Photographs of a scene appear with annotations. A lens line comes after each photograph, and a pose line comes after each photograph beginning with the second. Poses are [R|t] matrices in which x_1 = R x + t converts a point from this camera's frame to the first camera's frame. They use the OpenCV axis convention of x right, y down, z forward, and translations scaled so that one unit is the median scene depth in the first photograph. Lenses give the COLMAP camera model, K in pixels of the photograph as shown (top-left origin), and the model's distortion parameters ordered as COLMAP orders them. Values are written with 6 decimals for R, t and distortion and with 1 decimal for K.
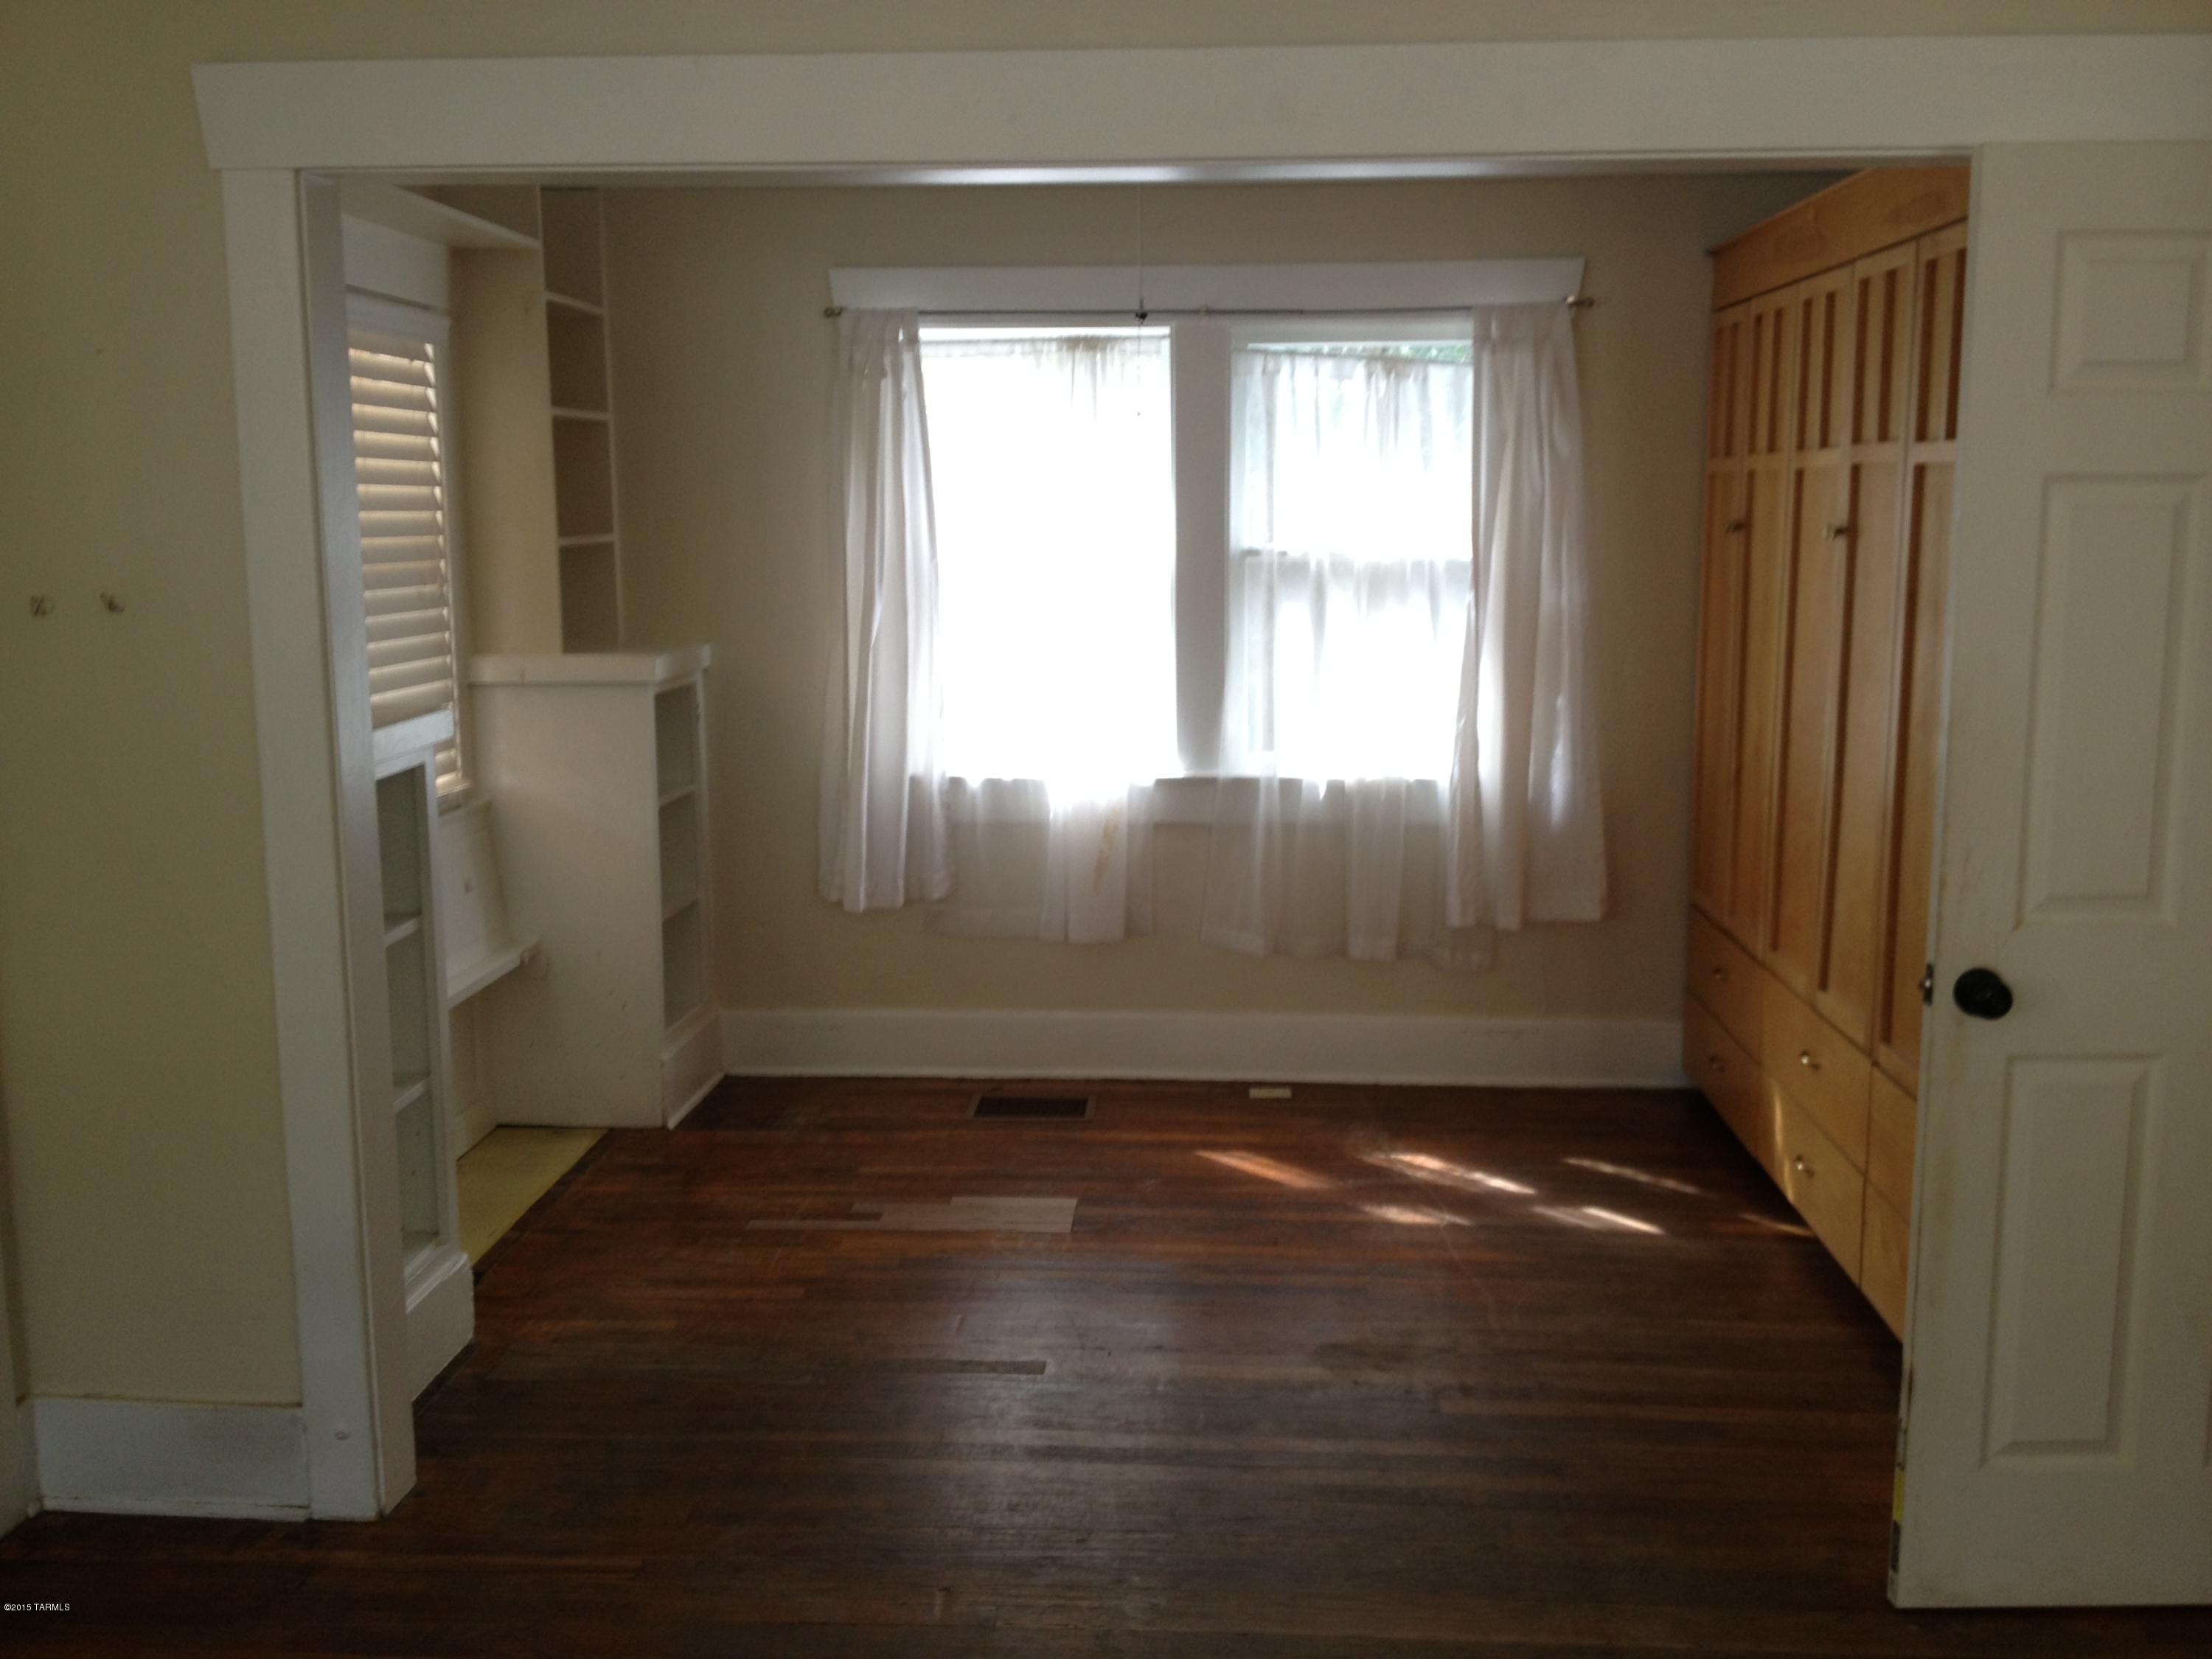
lens RADIAL K [[2076.8, 0, 1098.3], [0, 2076.8, 812.9], [0, 0, 1]] dist [0.043808, -0.100077]
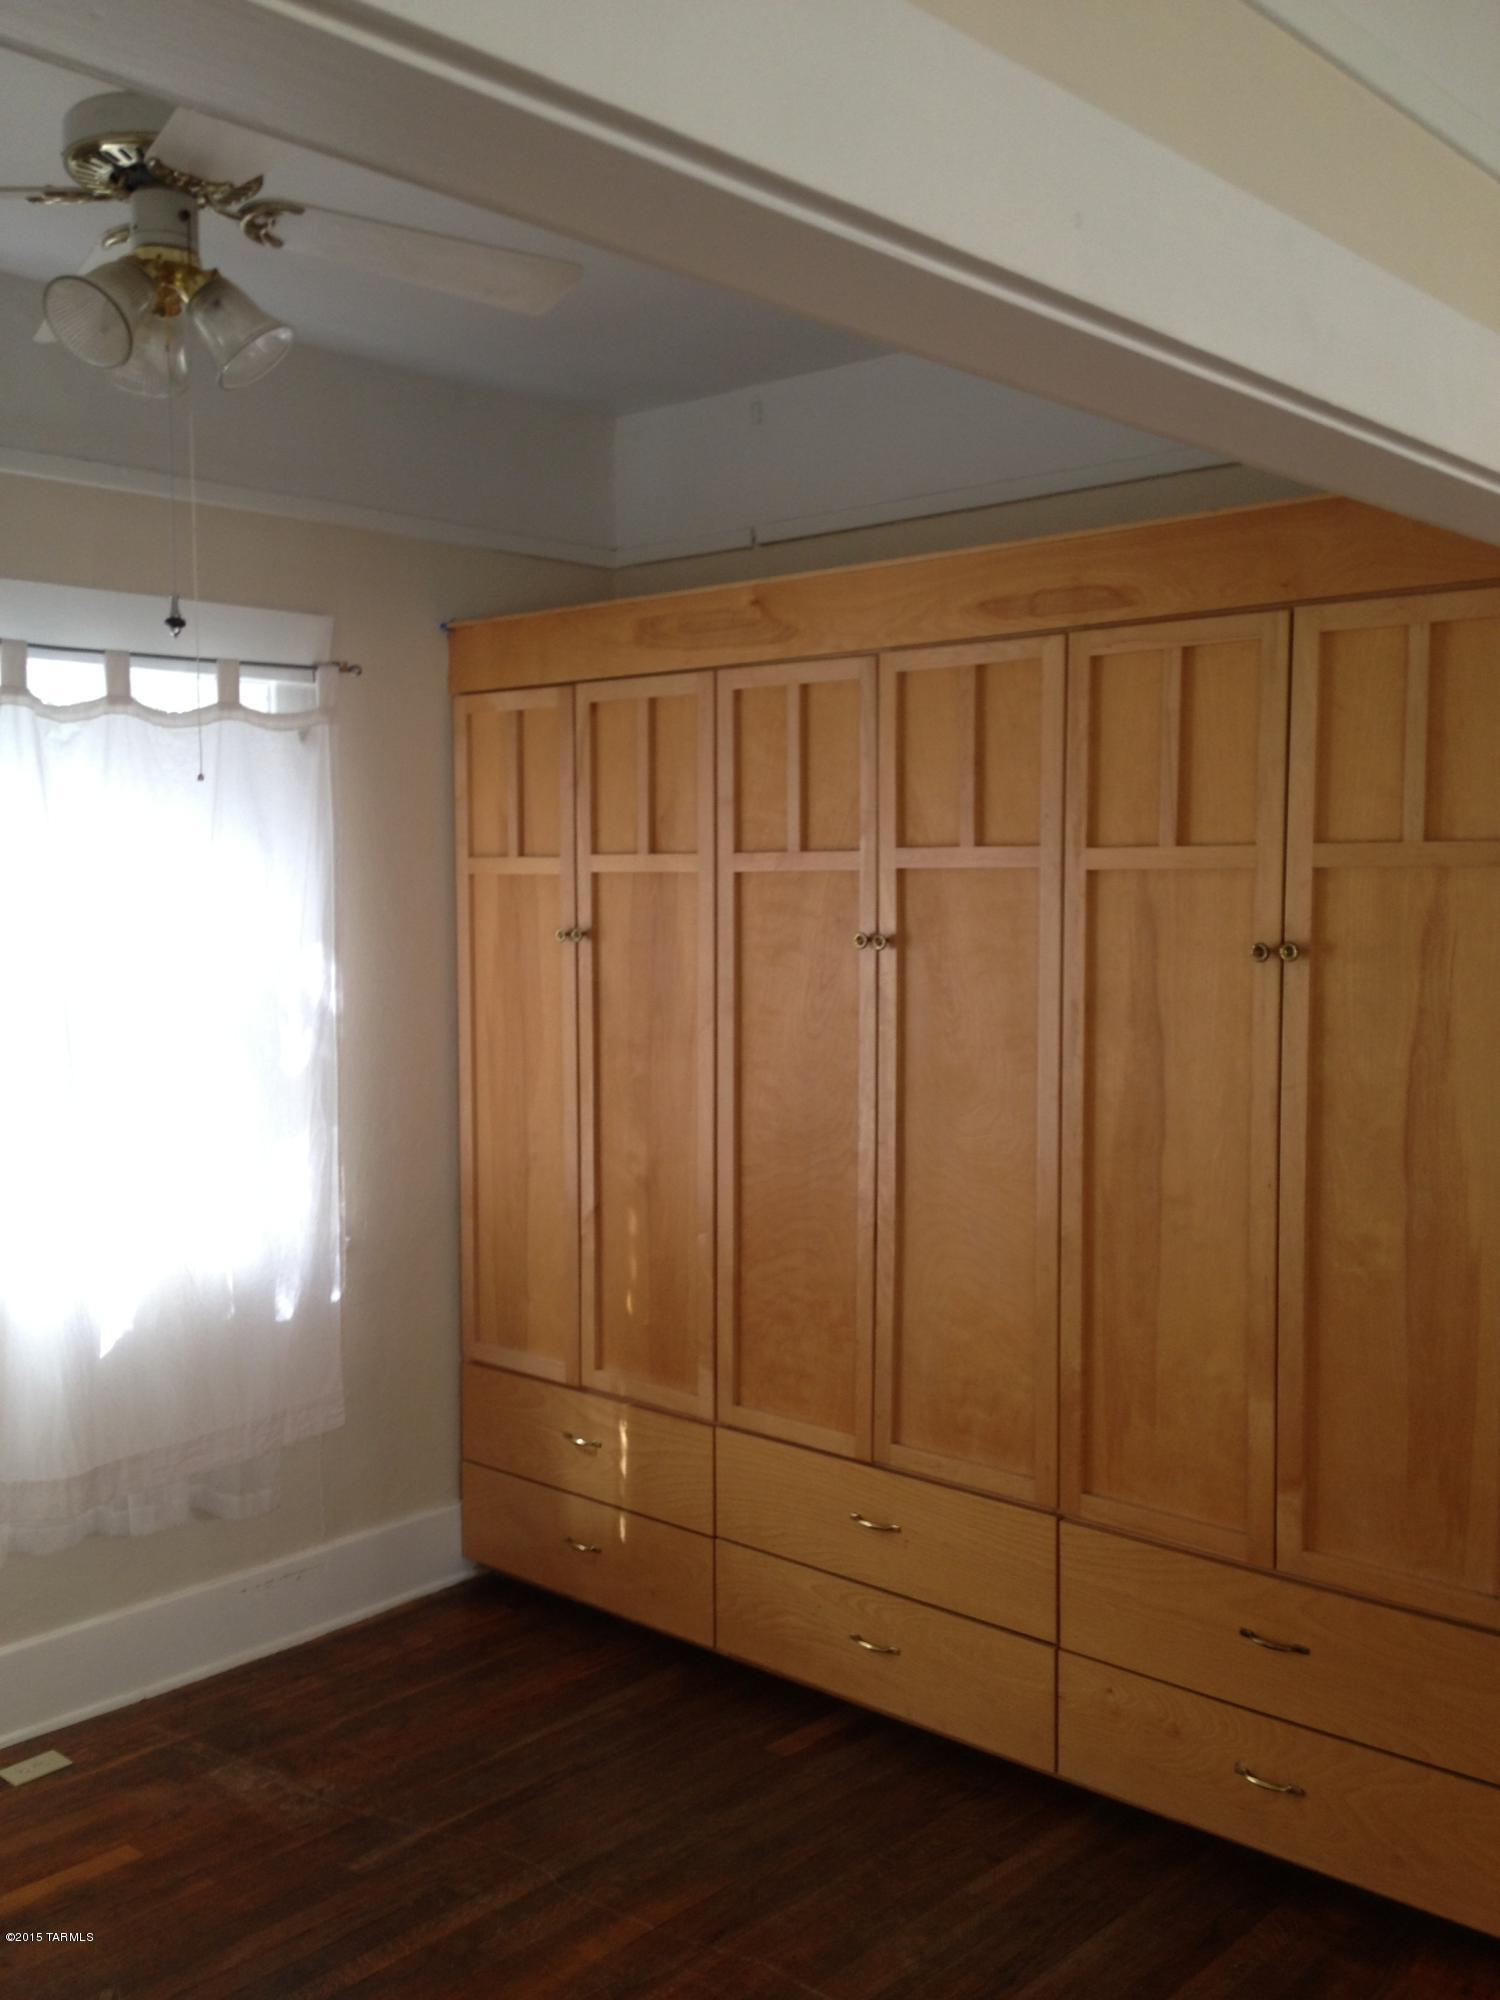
lens RADIAL K [[1877.8, 0, 748.4], [0, 1877.8, 964.9], [0, 0, 1]] dist [0.043808, -0.100077]
pose [[0.627231, -0.052543, 0.777058, -0.275394], [0.132531, 0.990371, -0.040010, -0.083614], [-0.767474, 0.128079, 0.628156, 0.447173]]
